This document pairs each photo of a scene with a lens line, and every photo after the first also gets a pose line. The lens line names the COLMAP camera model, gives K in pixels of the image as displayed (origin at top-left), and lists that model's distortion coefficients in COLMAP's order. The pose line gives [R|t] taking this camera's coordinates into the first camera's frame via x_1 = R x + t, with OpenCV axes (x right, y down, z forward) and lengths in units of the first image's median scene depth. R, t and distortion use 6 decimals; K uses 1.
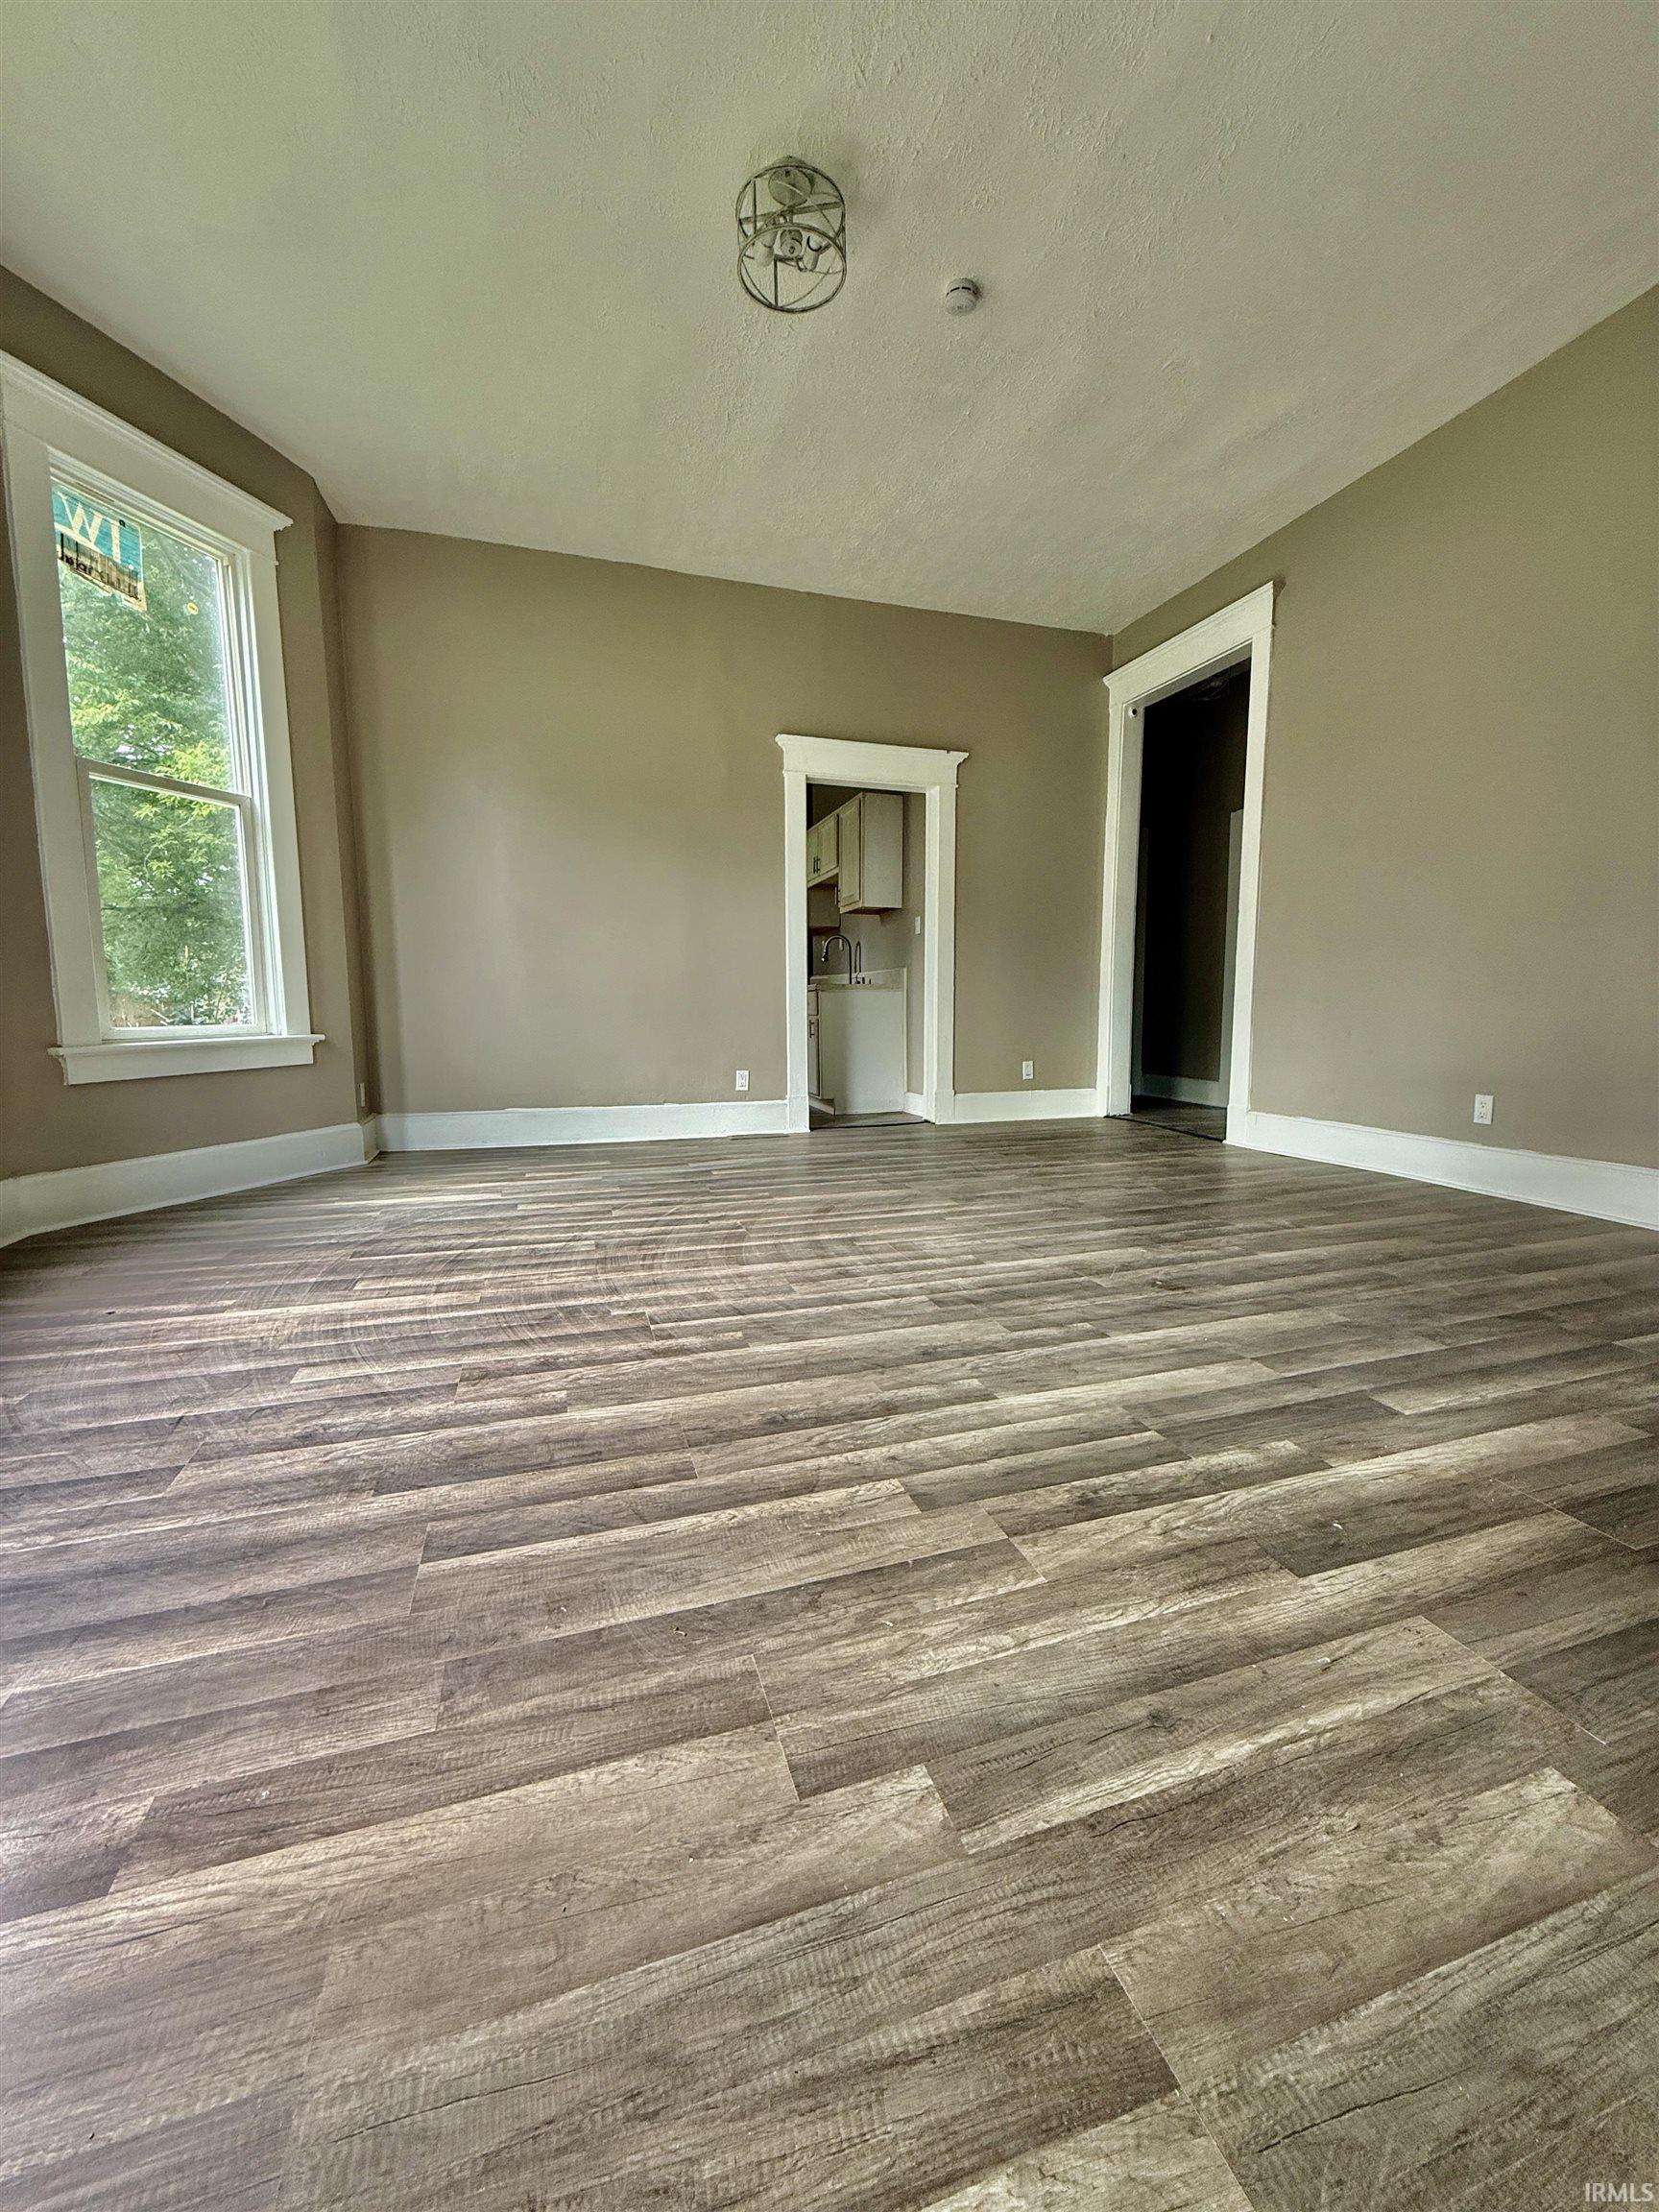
lens RADIAL K [[880.8, 0, 831.5], [0, 880.8, 1100.9], [0, 0, 1]] dist [0.000021, 0.000074]
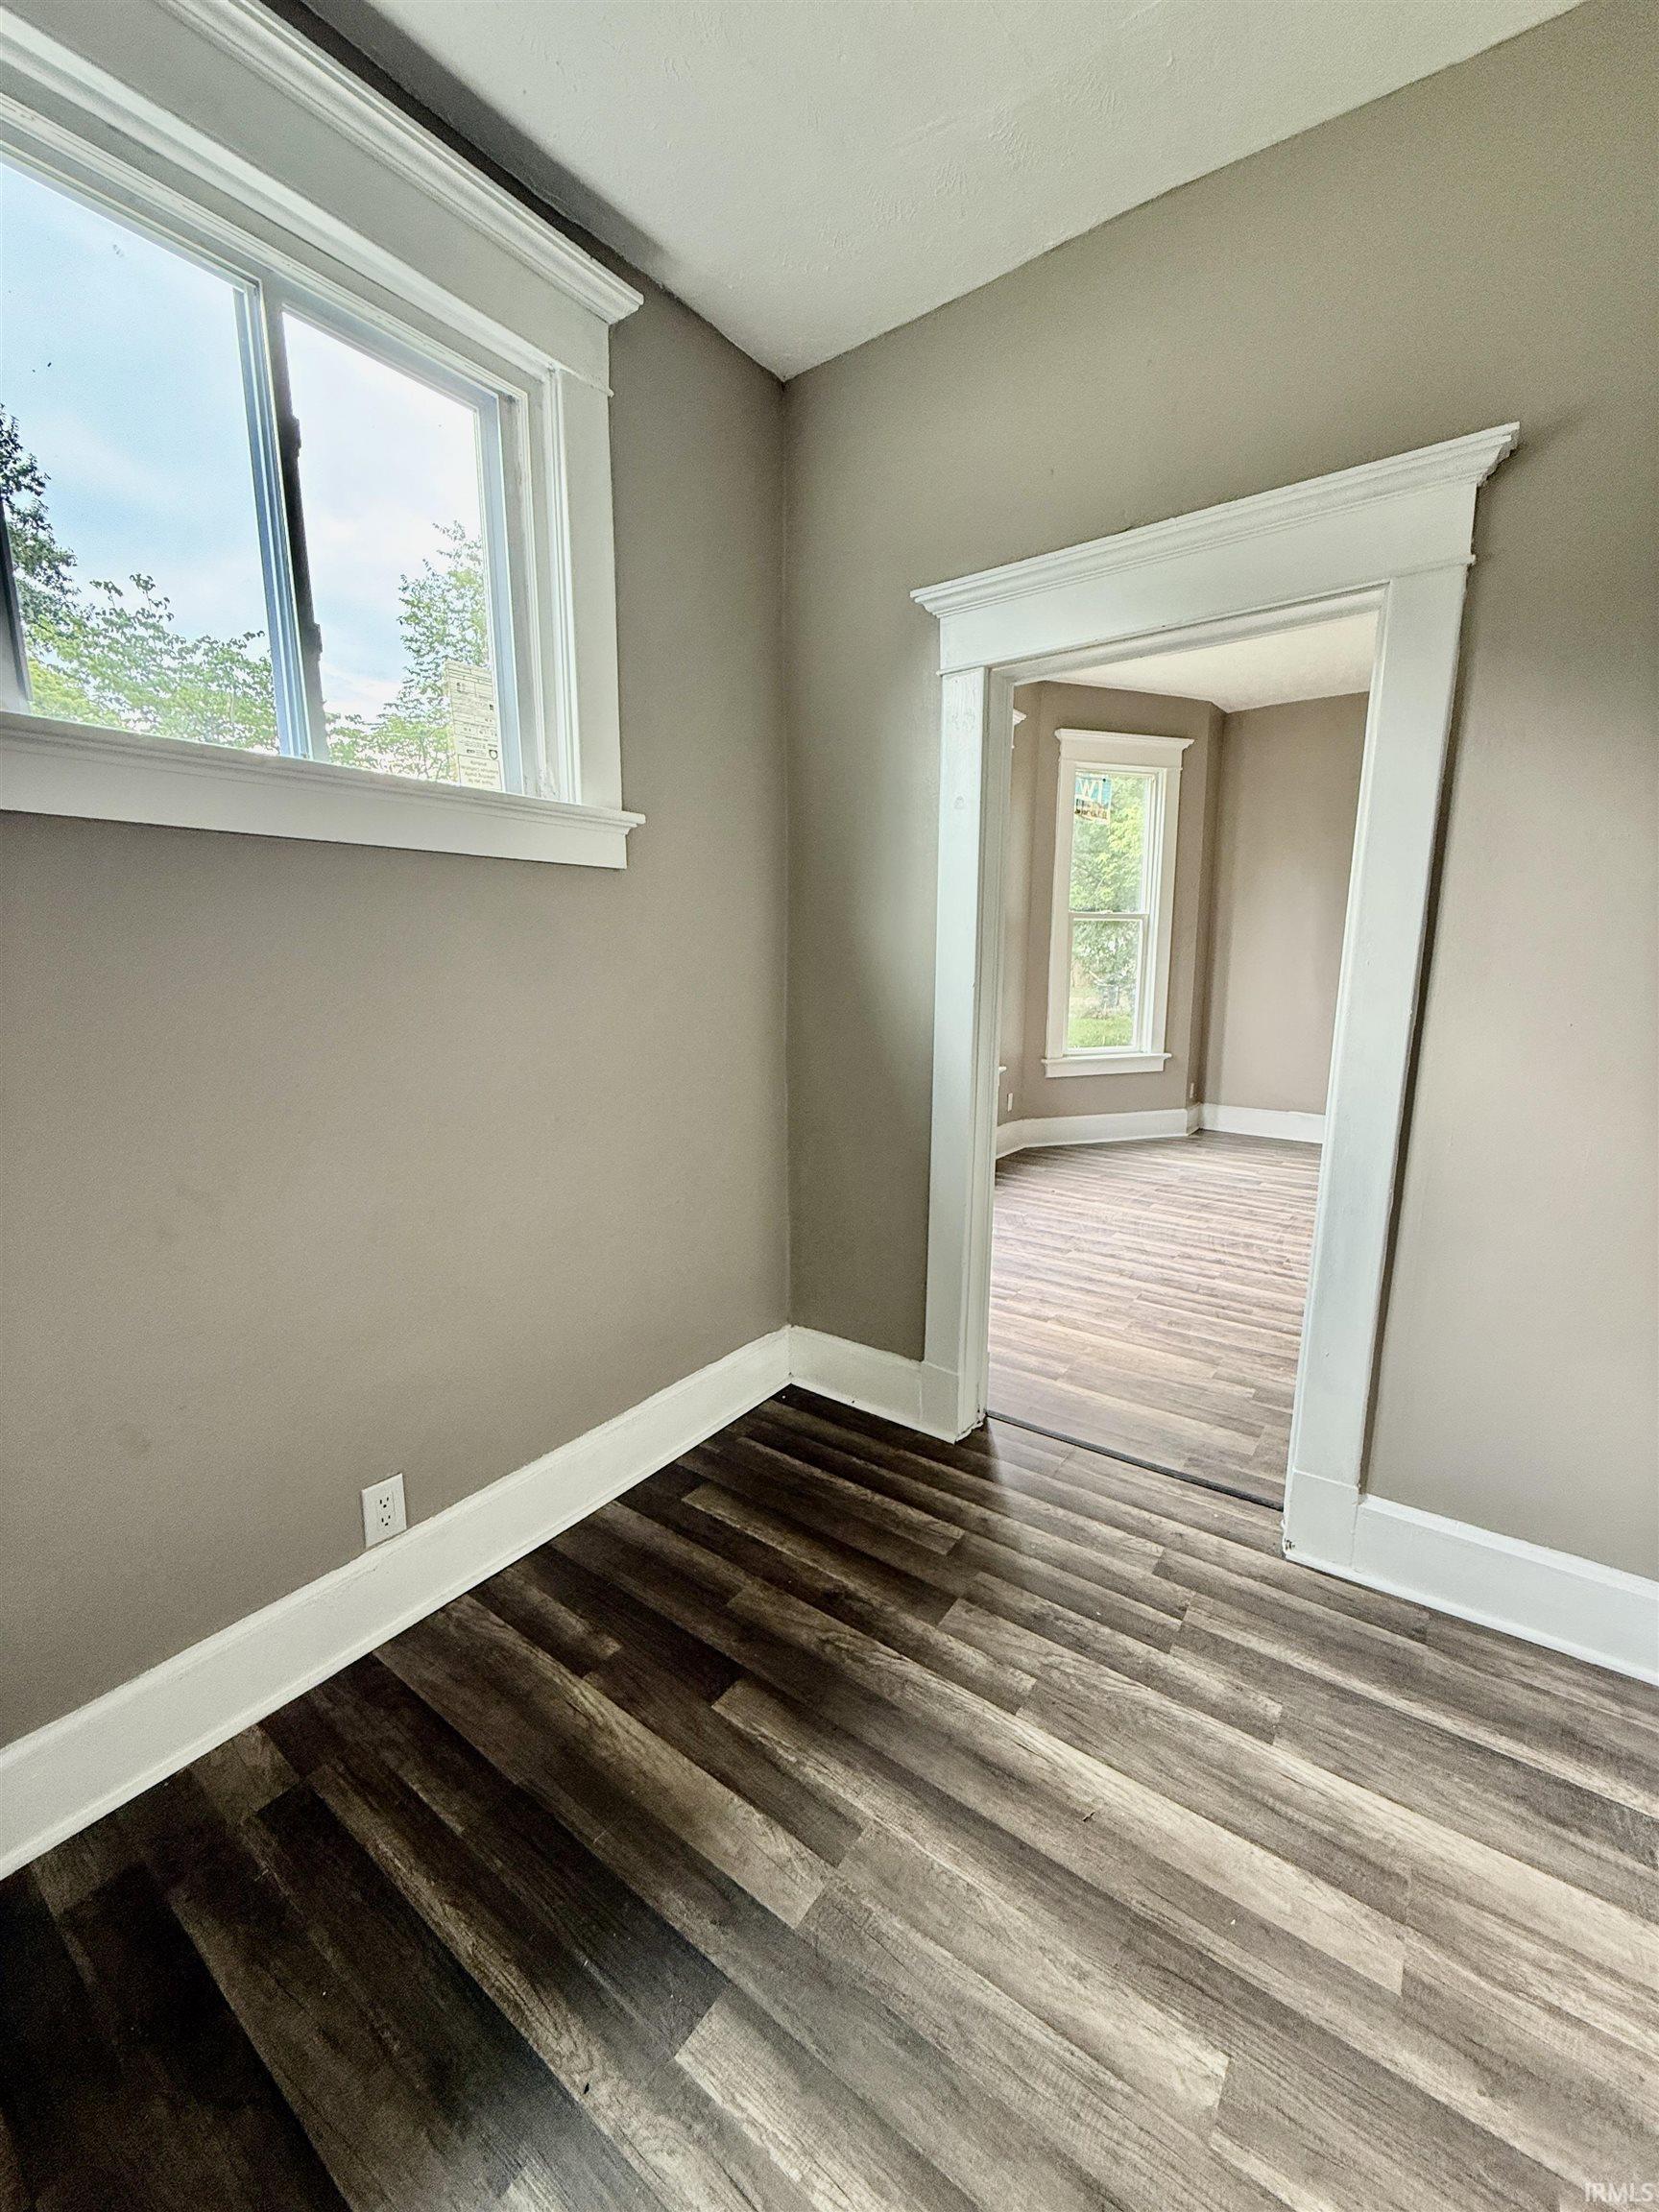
lens RADIAL K [[880.8, 0, 831.5], [0, 880.8, 1100.9], [0, 0, 1]] dist [0.000021, 0.000074]
pose [[0.591768, 0.139938, -0.793869, 0.606209], [-0.095326, 0.990055, 0.103462, -0.168112], [0.800452, 0.014451, 0.599223, -0.810927]]
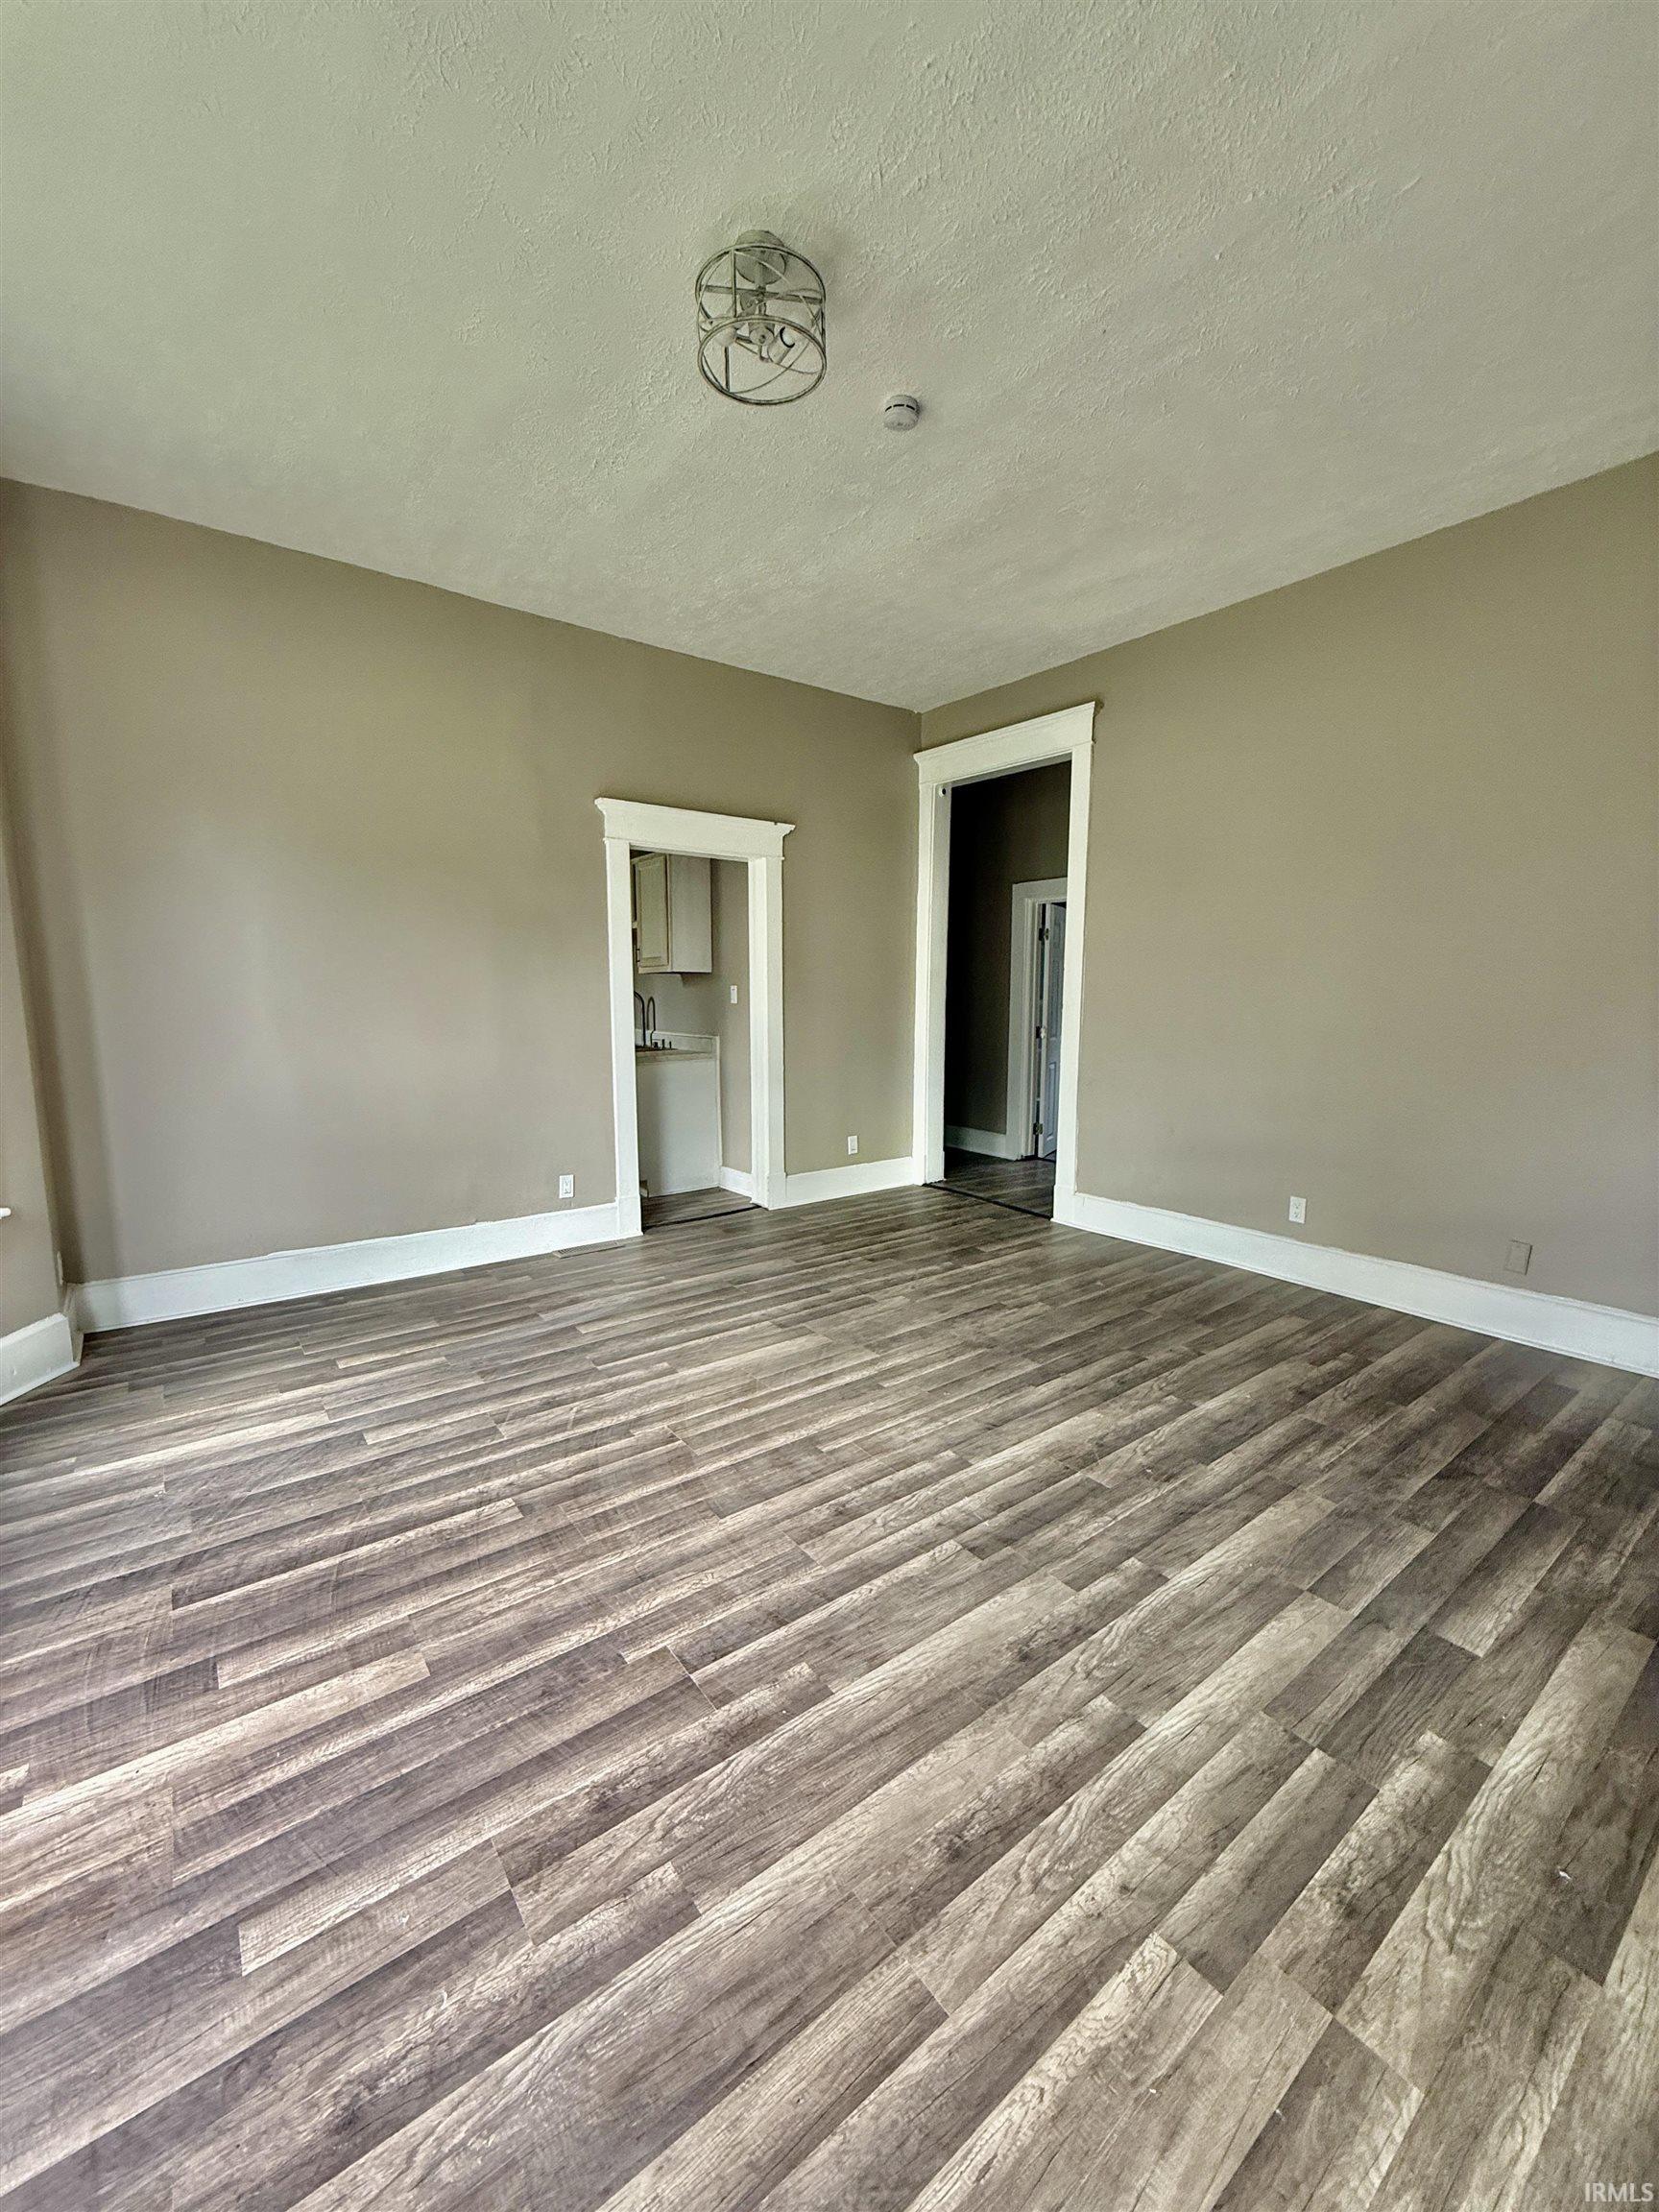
lens RADIAL K [[880.8, 0, 831.5], [0, 880.8, 1100.9], [0, 0, 1]] dist [0.000021, 0.000074]
pose [[0.943479, -0.038480, 0.329191, -0.307280], [0.032417, 0.999189, 0.023888, -0.270287], [-0.329843, -0.011866, 0.943961, 0.183271]]
